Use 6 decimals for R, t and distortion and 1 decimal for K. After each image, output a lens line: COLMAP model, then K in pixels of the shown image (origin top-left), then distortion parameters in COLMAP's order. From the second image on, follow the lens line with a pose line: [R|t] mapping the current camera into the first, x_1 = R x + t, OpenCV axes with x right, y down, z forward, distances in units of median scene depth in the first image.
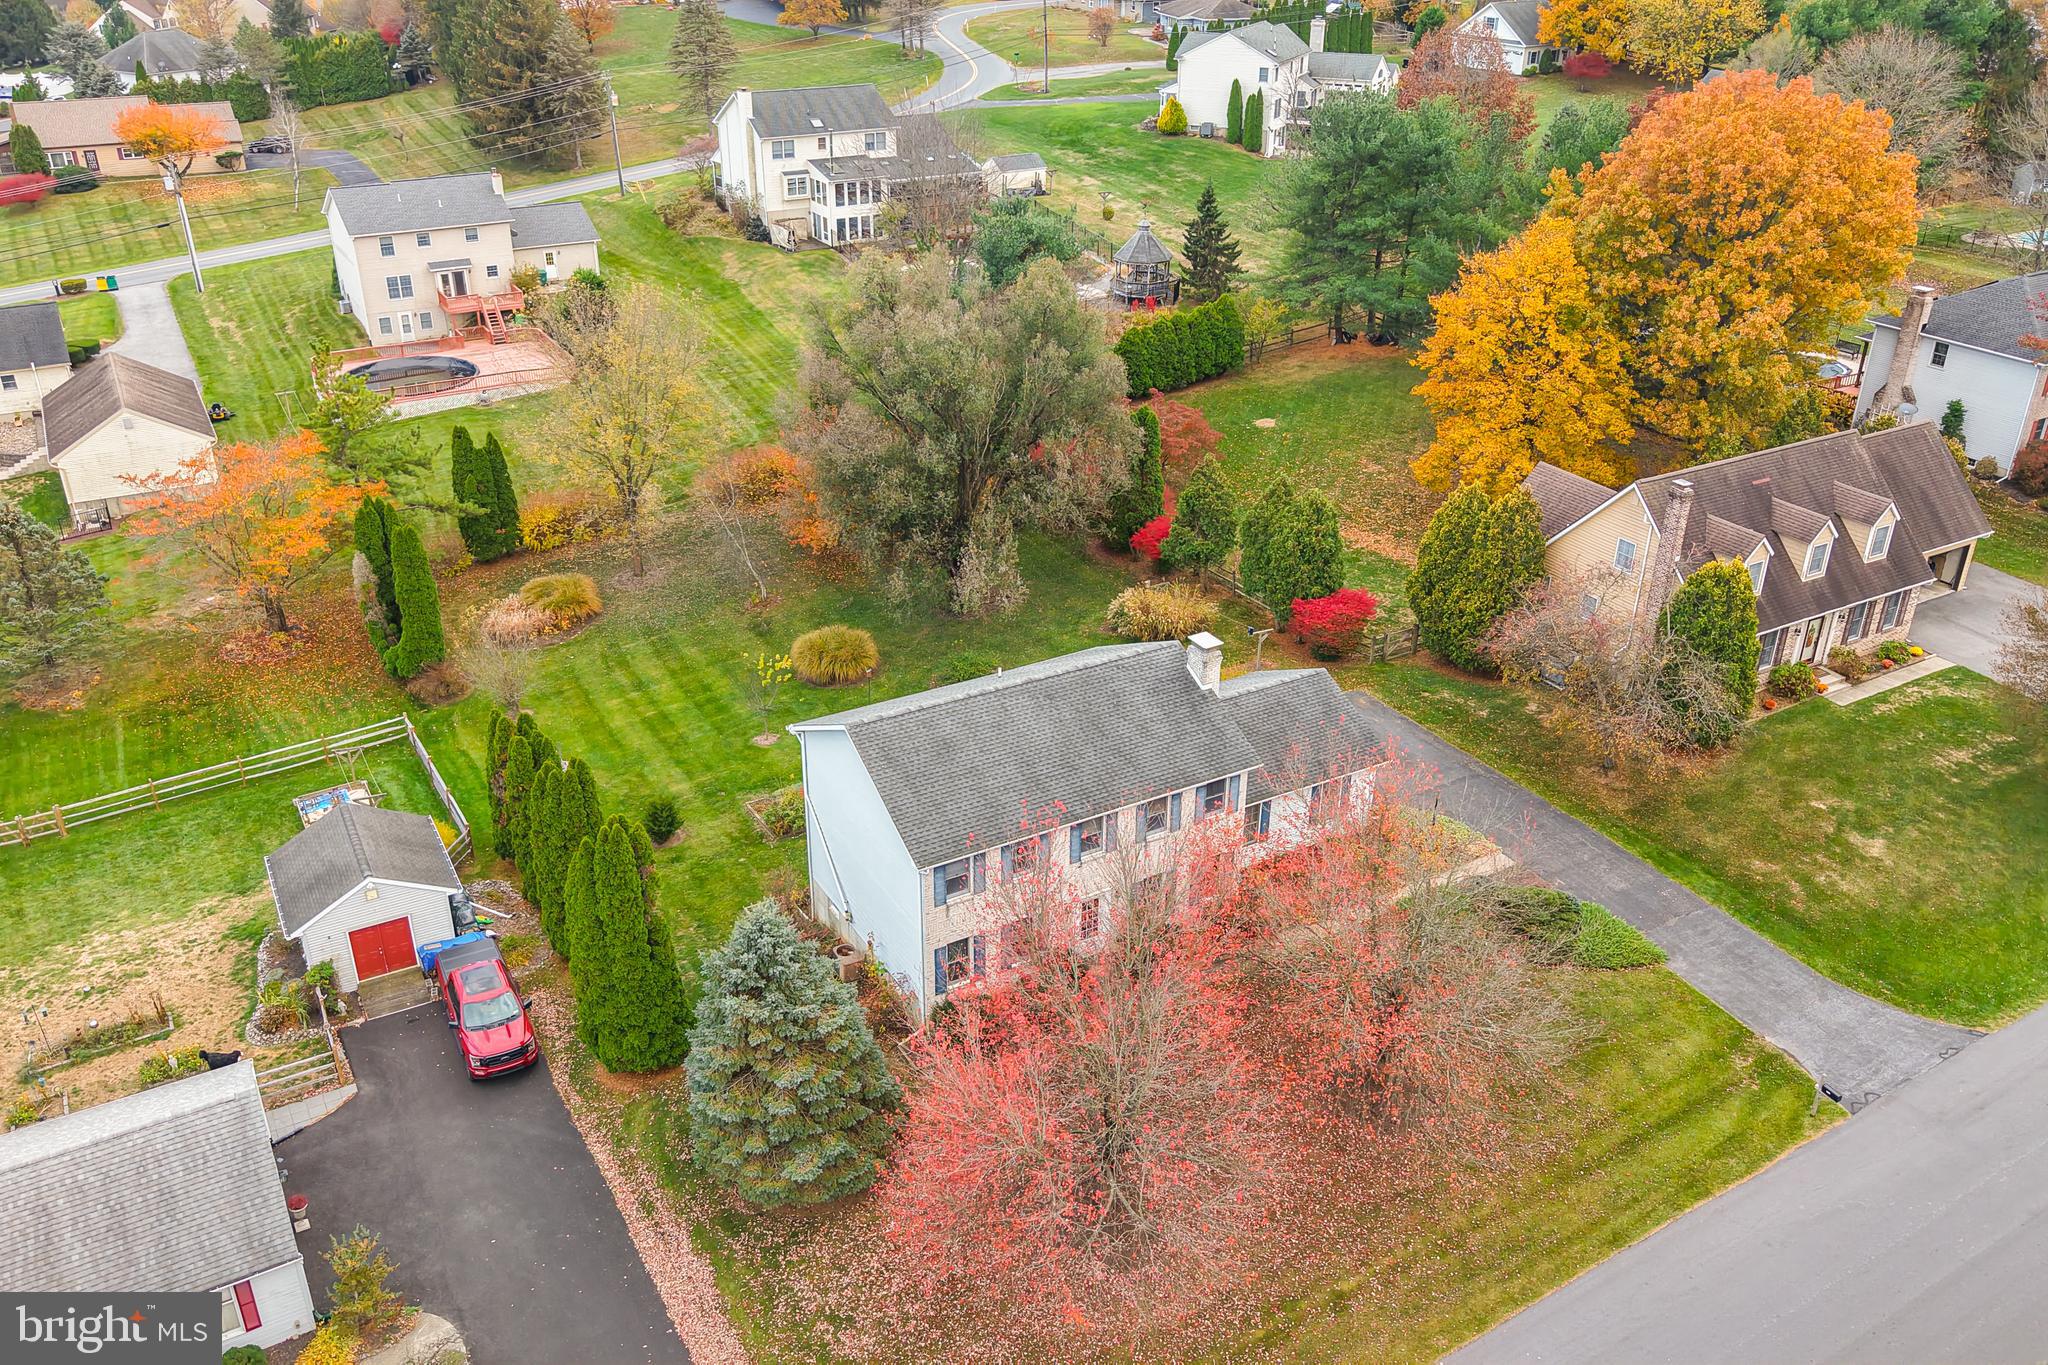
lens RADIAL K [[1641.1, 0, 1024.0], [0, 1641.1, 682.5], [0, 0, 1]] dist [0.080731, -0.130191]
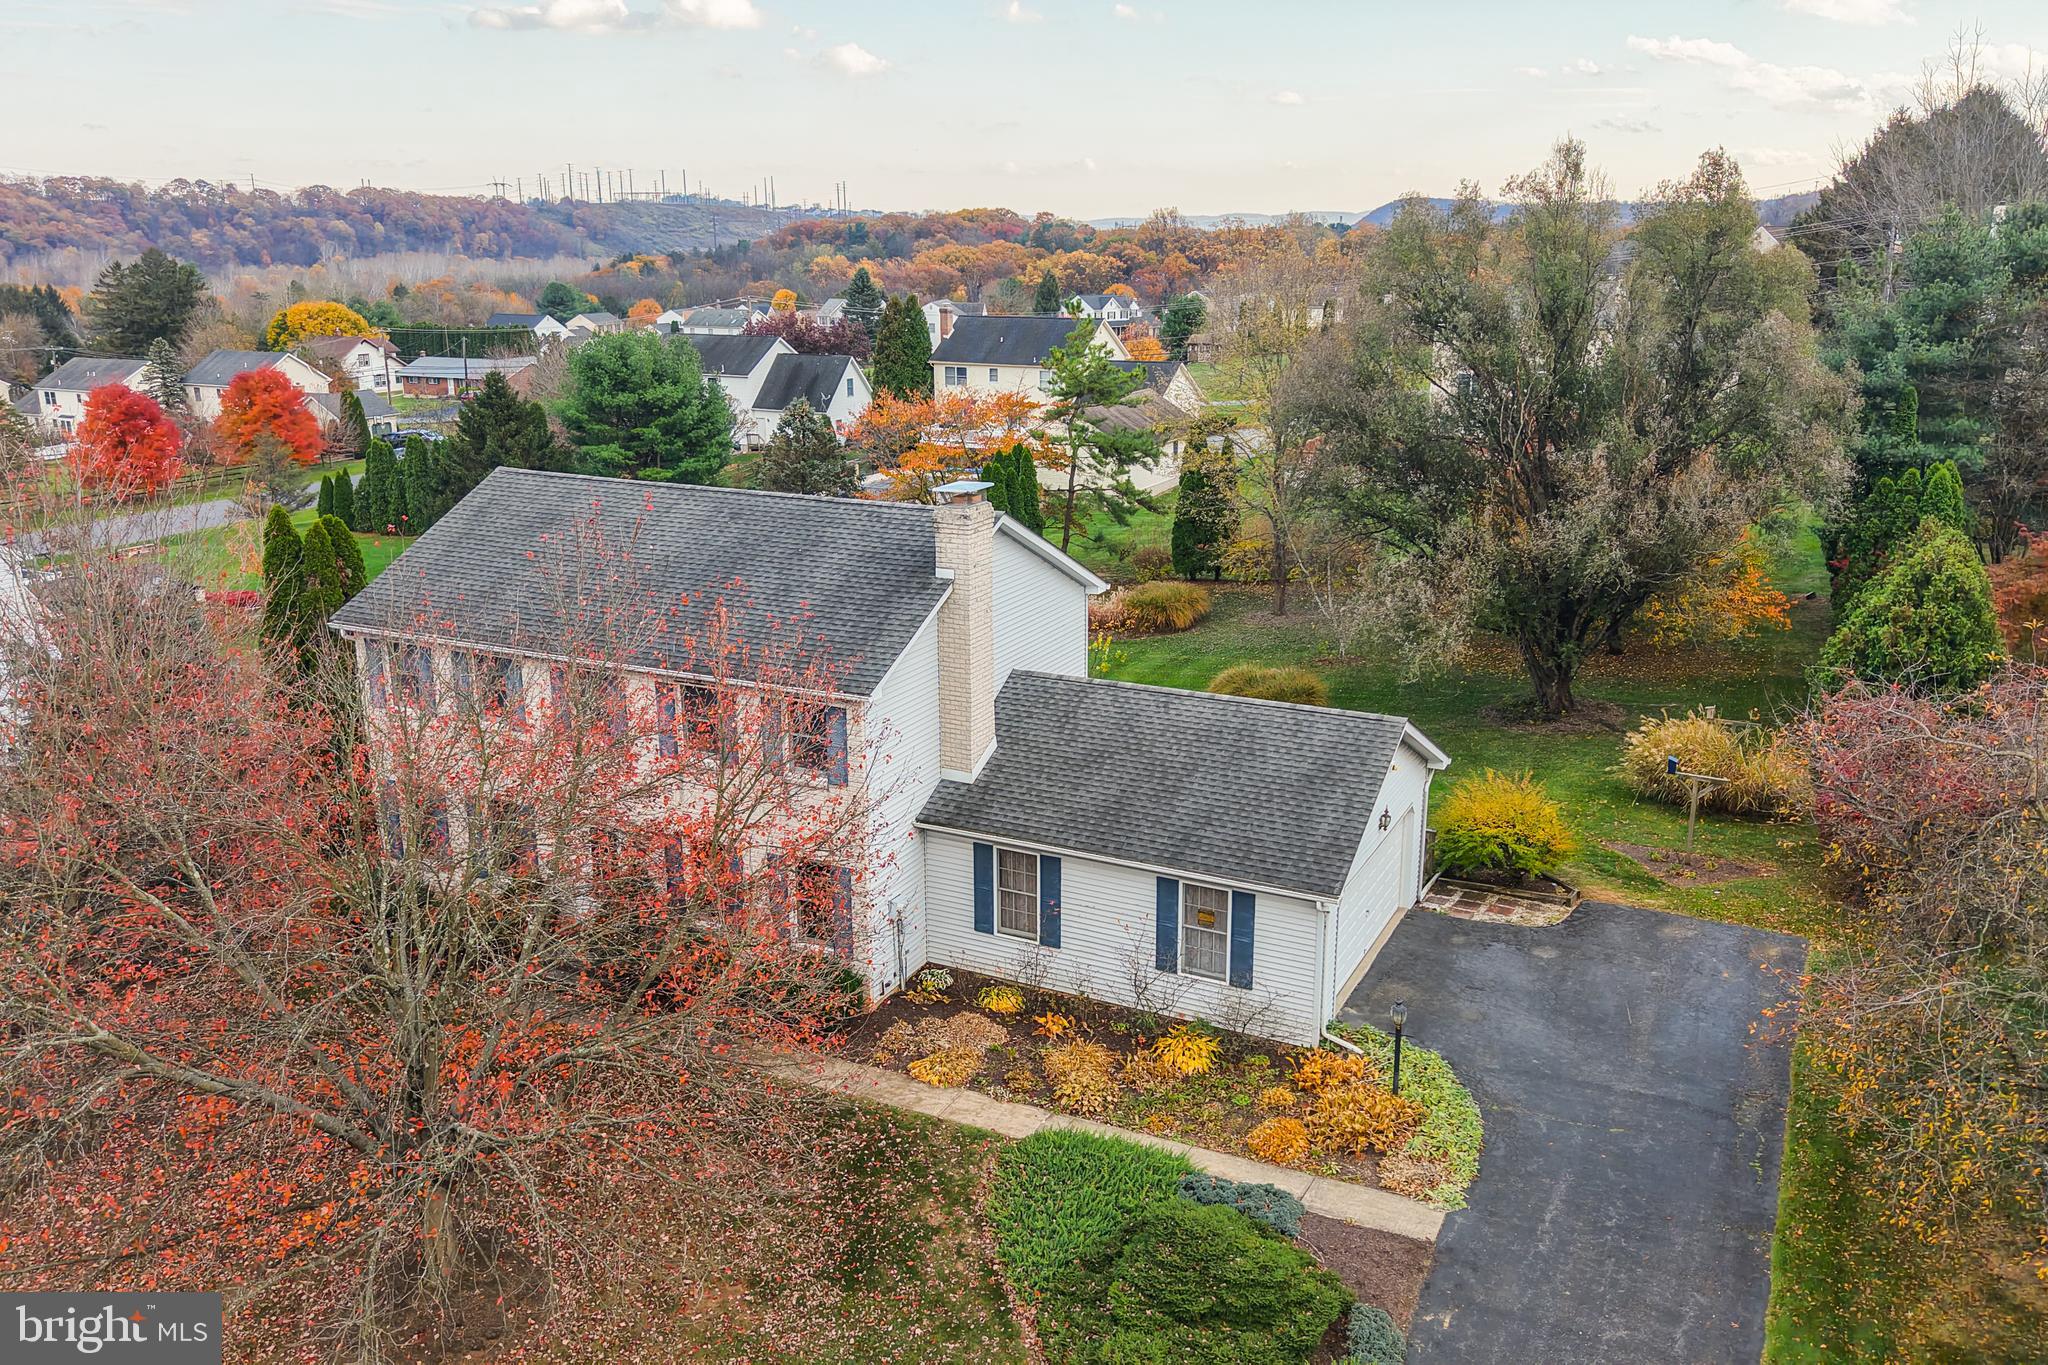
lens RADIAL K [[1641.1, 0, 1024.0], [0, 1641.1, 682.5], [0, 0, 1]] dist [0.080731, -0.130191]
pose [[0.544391, 0.212660, -0.811427, 0.379370], [-0.376020, 0.926563, -0.009439, 0.020685], [0.749832, 0.310252, 0.584377, 0.477425]]
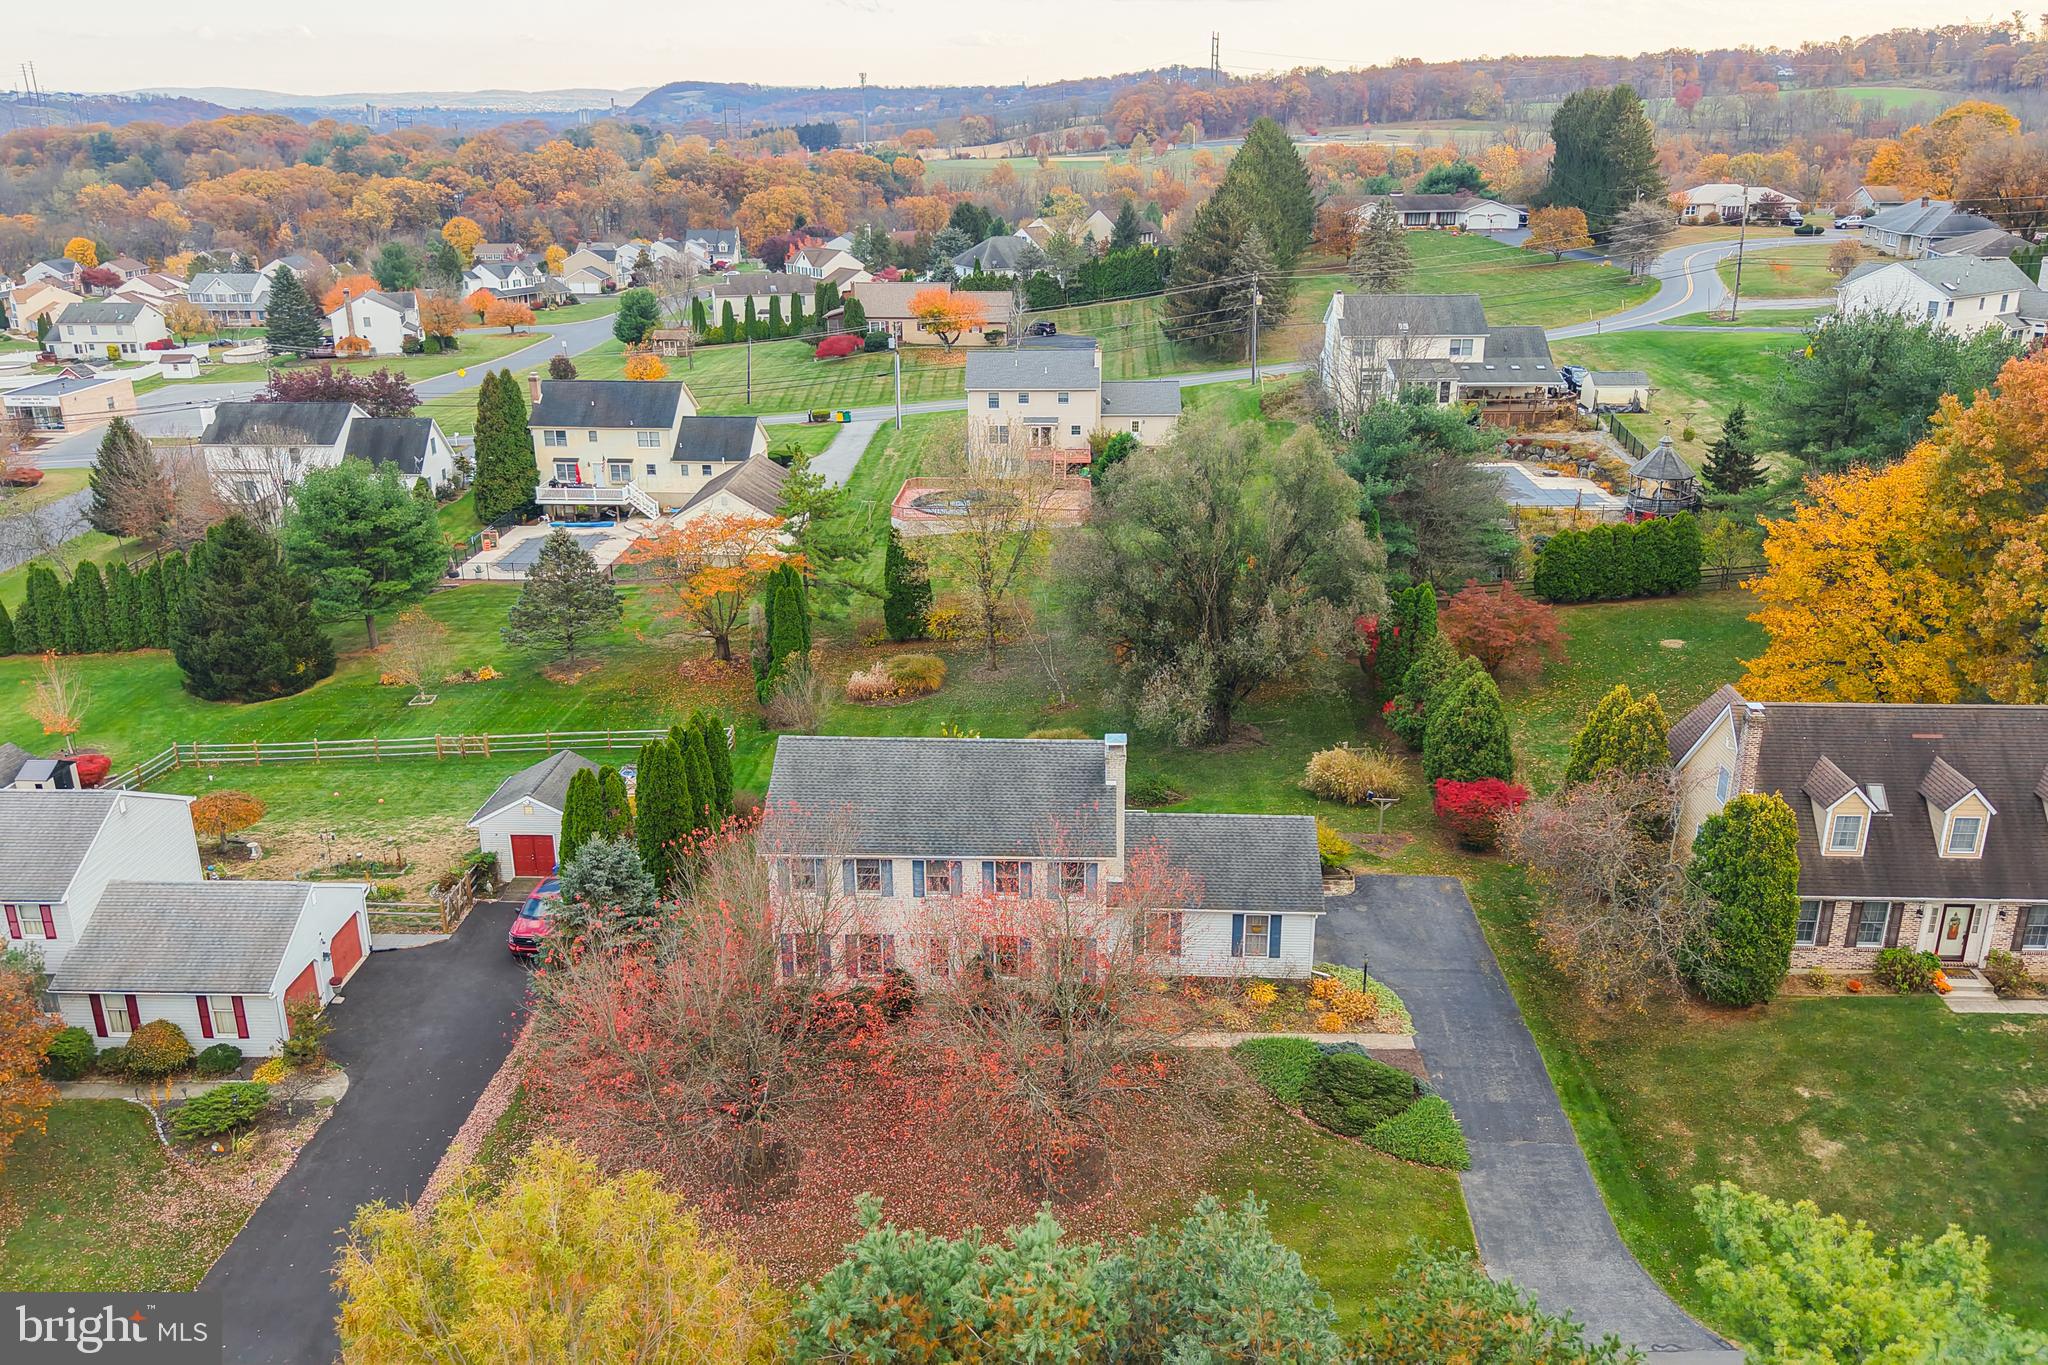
lens RADIAL K [[1641.1, 0, 1024.0], [0, 1641.1, 682.5], [0, 0, 1]] dist [0.080731, -0.130191]
pose [[0.841364, 0.169425, -0.513226, 0.402319], [-0.235203, 0.969740, -0.065454, 0.014521], [0.486606, 0.175783, 0.855754, 0.027720]]
